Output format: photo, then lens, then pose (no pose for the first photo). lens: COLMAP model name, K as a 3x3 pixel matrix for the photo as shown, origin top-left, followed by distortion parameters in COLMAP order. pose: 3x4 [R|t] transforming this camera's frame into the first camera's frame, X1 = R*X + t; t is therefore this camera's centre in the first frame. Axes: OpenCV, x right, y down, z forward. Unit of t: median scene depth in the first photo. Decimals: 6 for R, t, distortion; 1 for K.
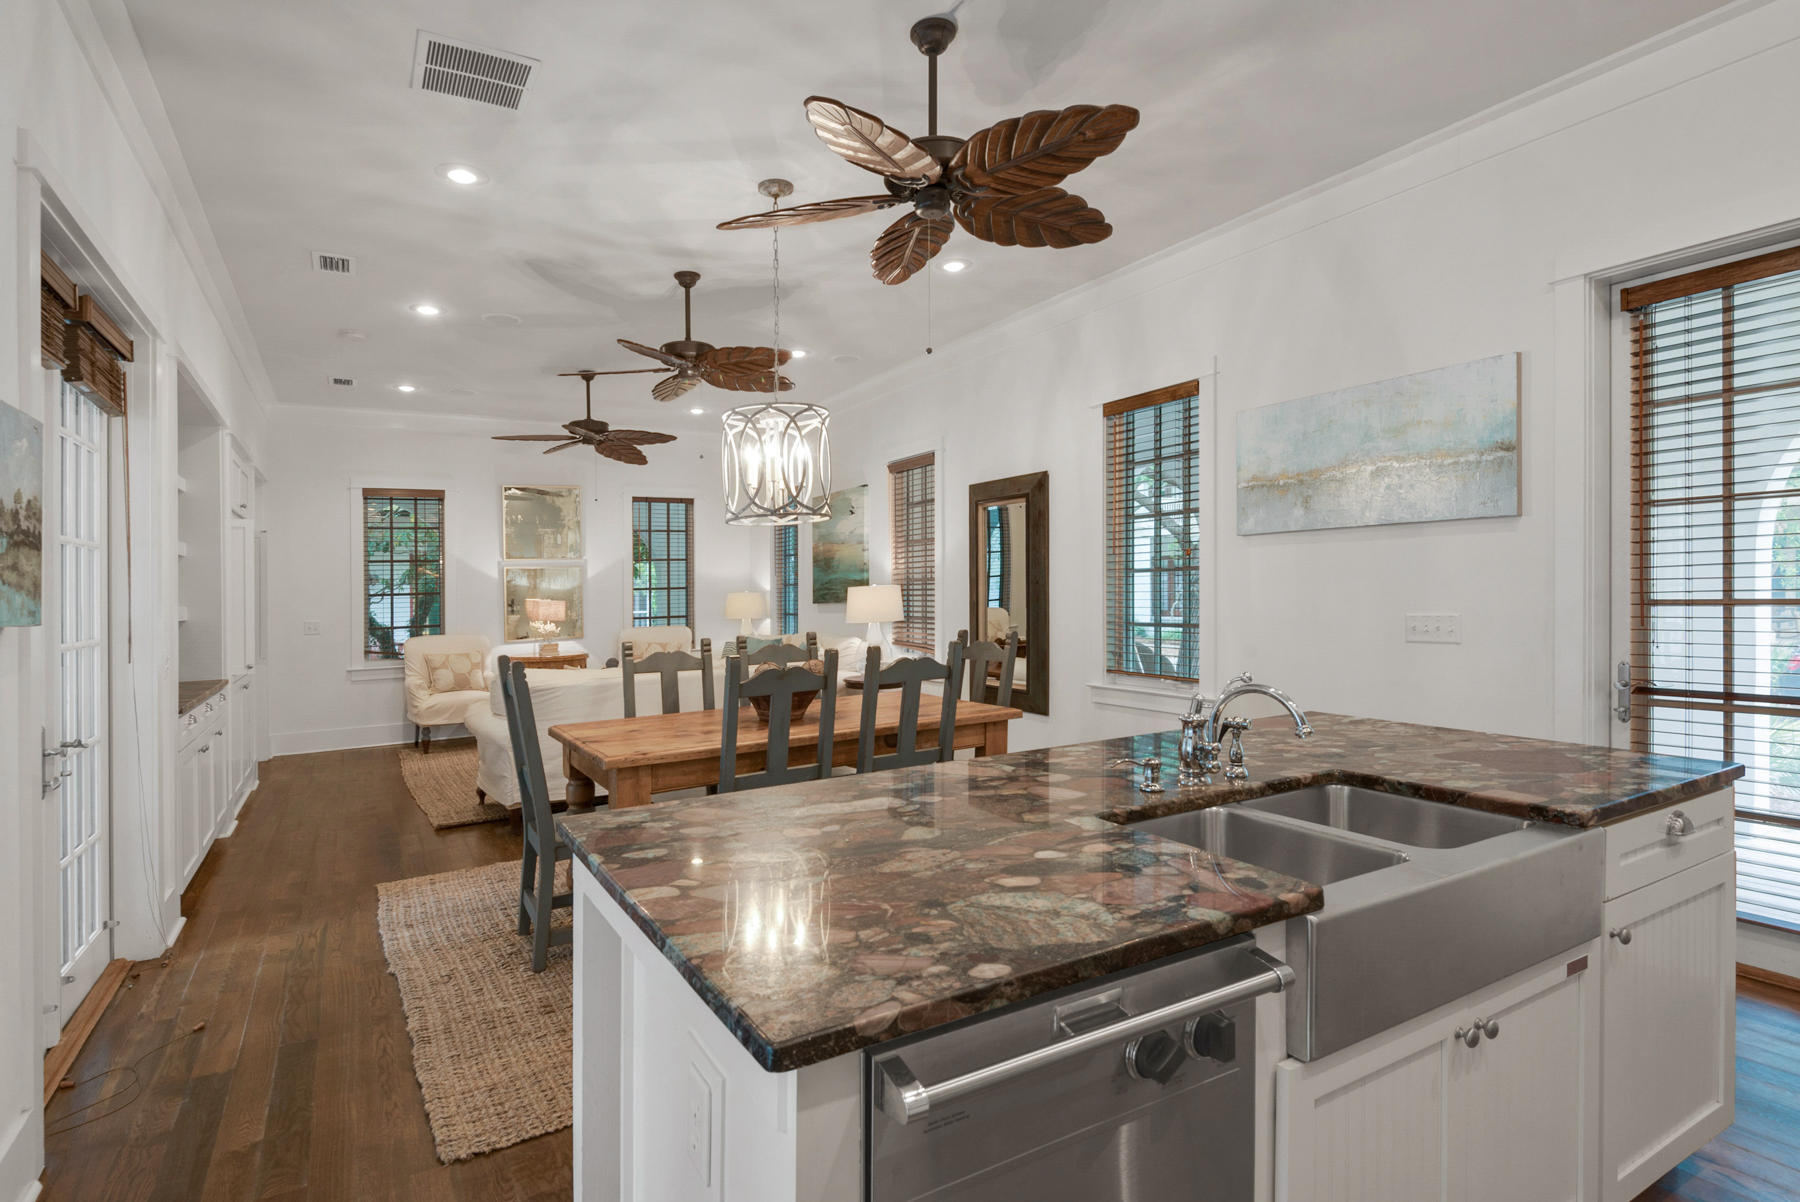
lens RADIAL K [[882.6, 0, 860.4], [0, 882.6, 605.4], [0, 0, 1]] dist [0.027655, -0.023506]
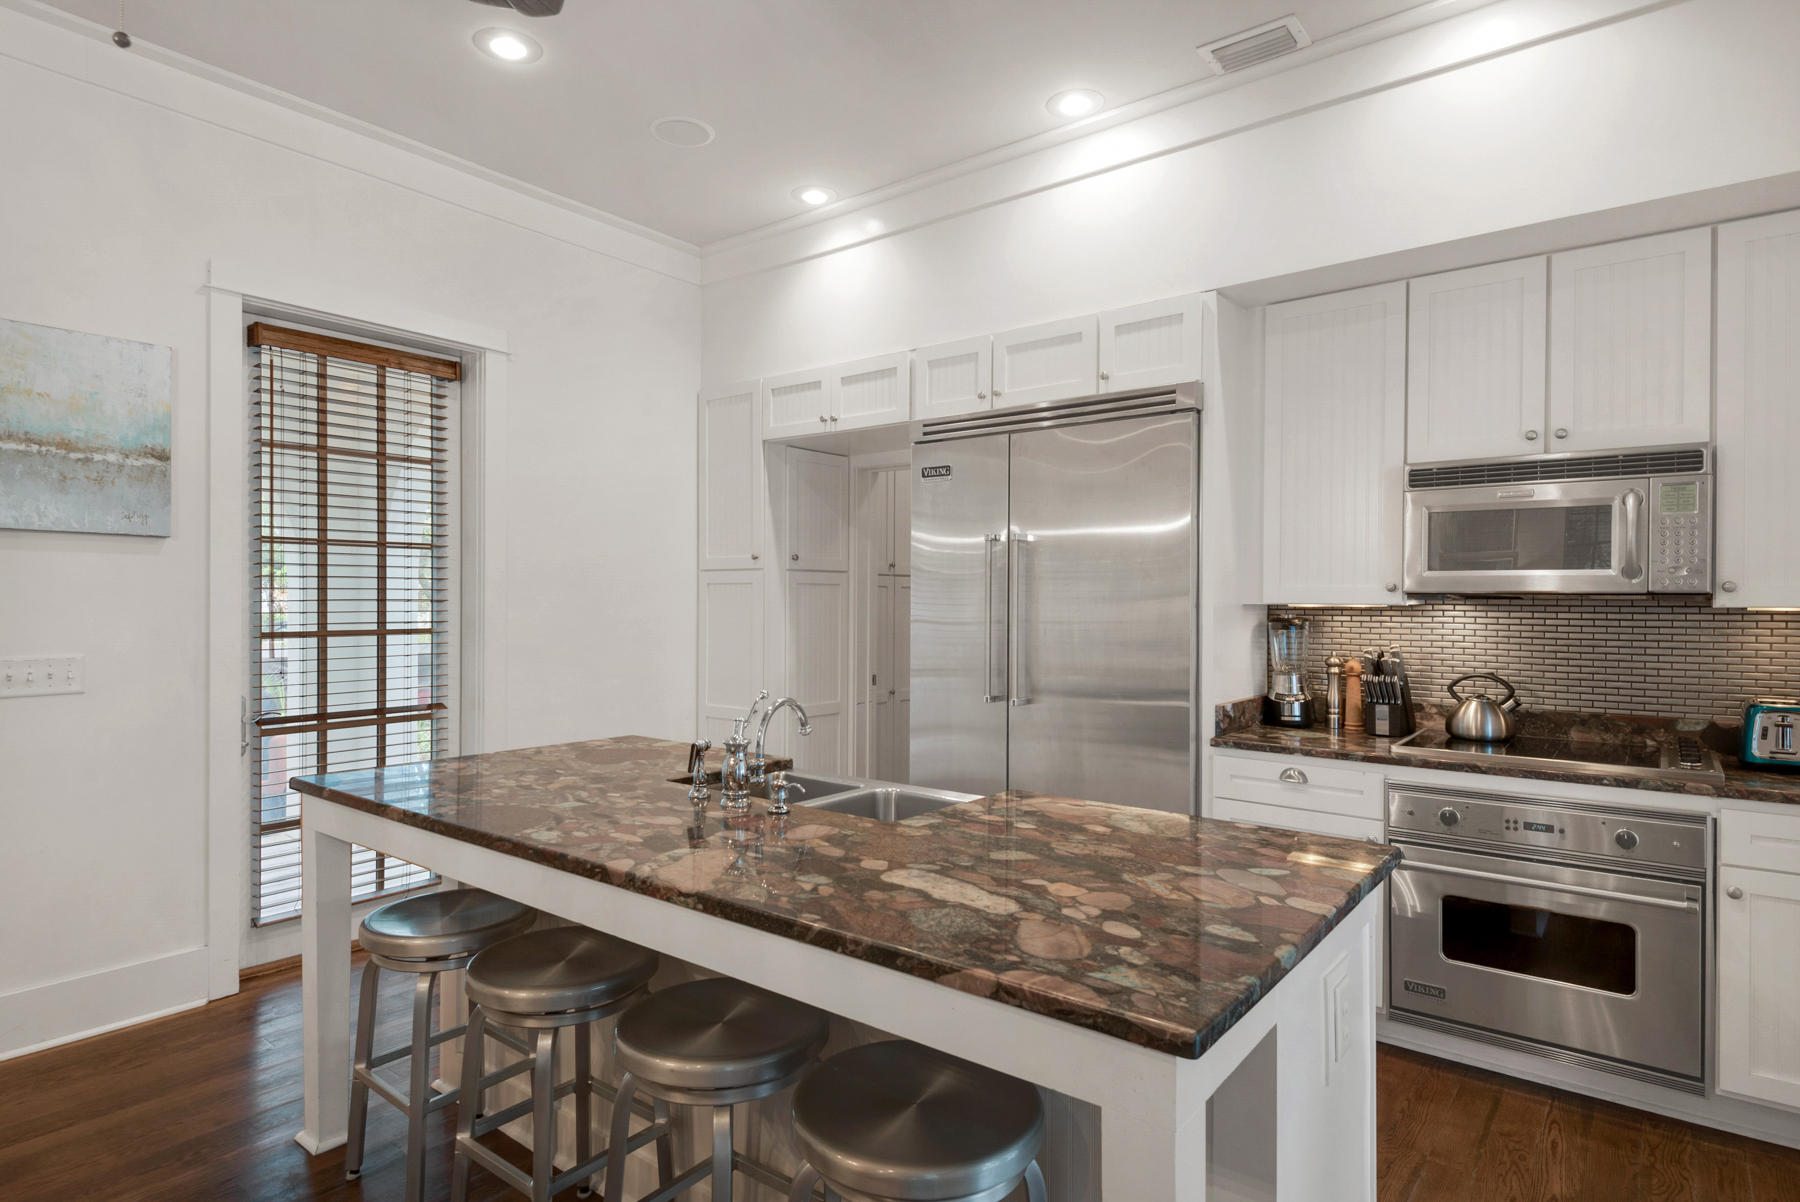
lens RADIAL K [[997.0, 0, 892.1], [0, 997.0, 607.7], [0, 0, 1]] dist [0.021568, -0.000482]
pose [[-0.383865, 0.016456, 0.923243, -0.359278], [0.024216, 0.999677, -0.007749, -0.006378], [-0.923072, 0.019383, -0.384139, 0.602754]]
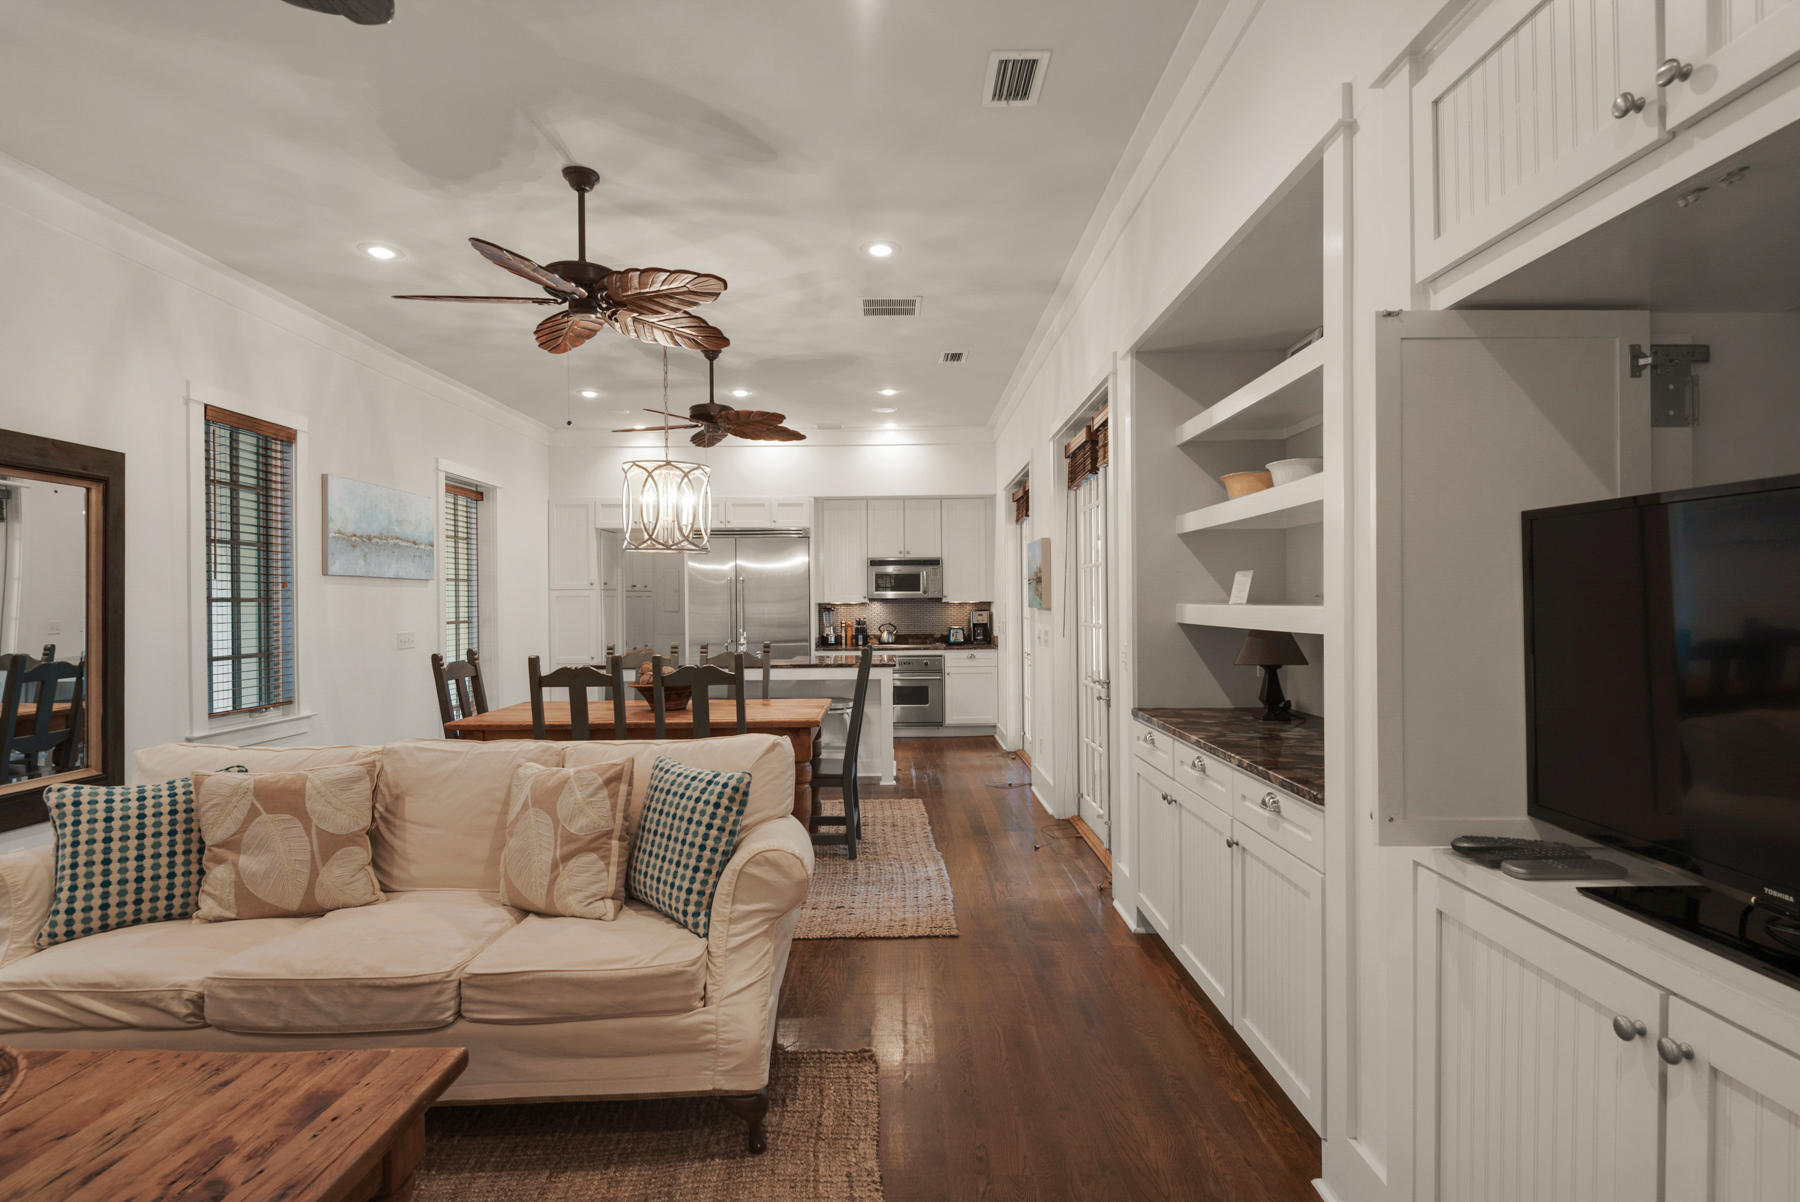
lens RADIAL K [[901.0, 0, 897.7], [0, 901.0, 598.7], [0, 0, 1]] dist [0.017384, -0.001889]
pose [[-0.875966, 0.034222, 0.481157, -0.925652], [0.040767, 0.999164, 0.003154, -0.018546], [-0.480647, 0.022378, -0.876629, 1.850238]]
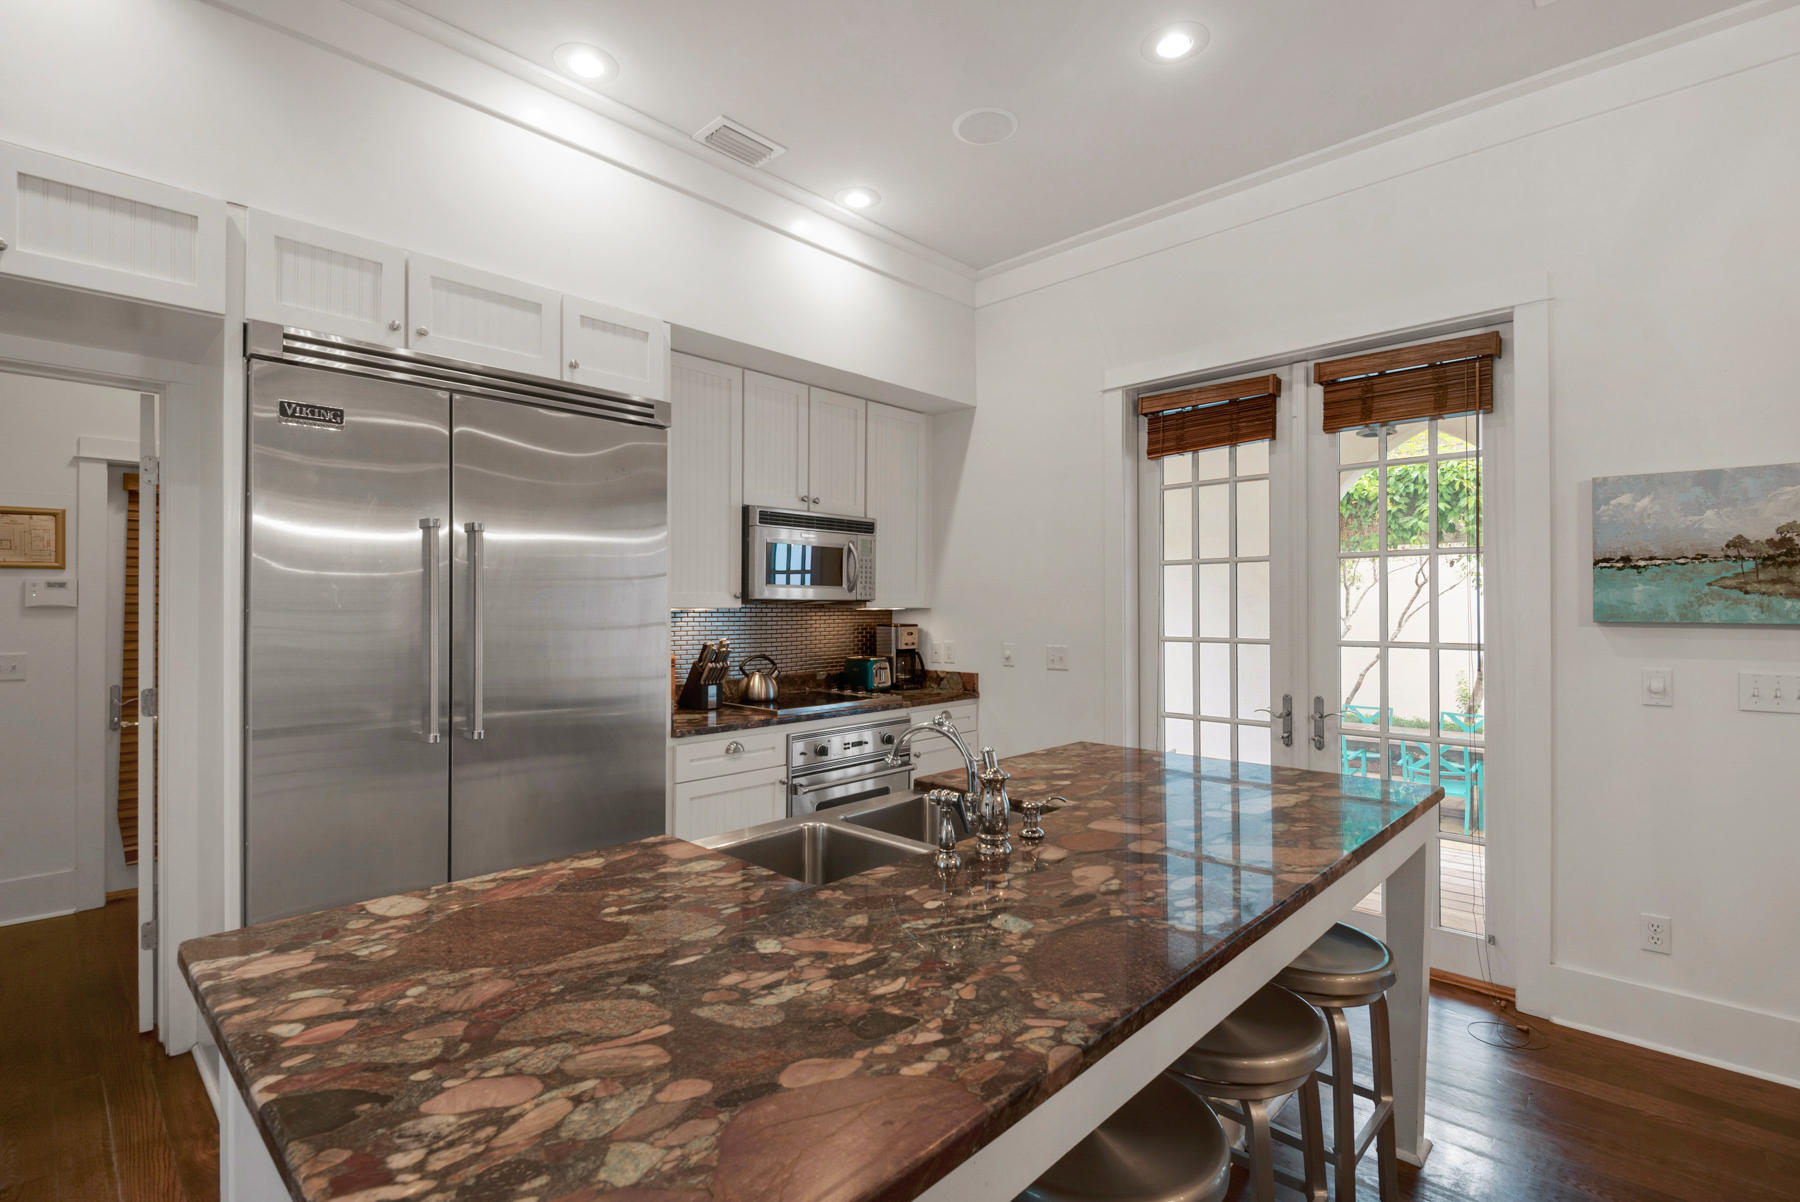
lens RADIAL K [[831.4, 0, 900.0], [0, 831.4, 601.0], [0, 0, 1]] dist [0.023140, -0.020942]
pose [[-0.953227, 0.022087, -0.301449, 0.330667], [0.017055, 0.999668, 0.019316, -0.027252], [0.301775, 0.013271, -0.953287, 0.823805]]
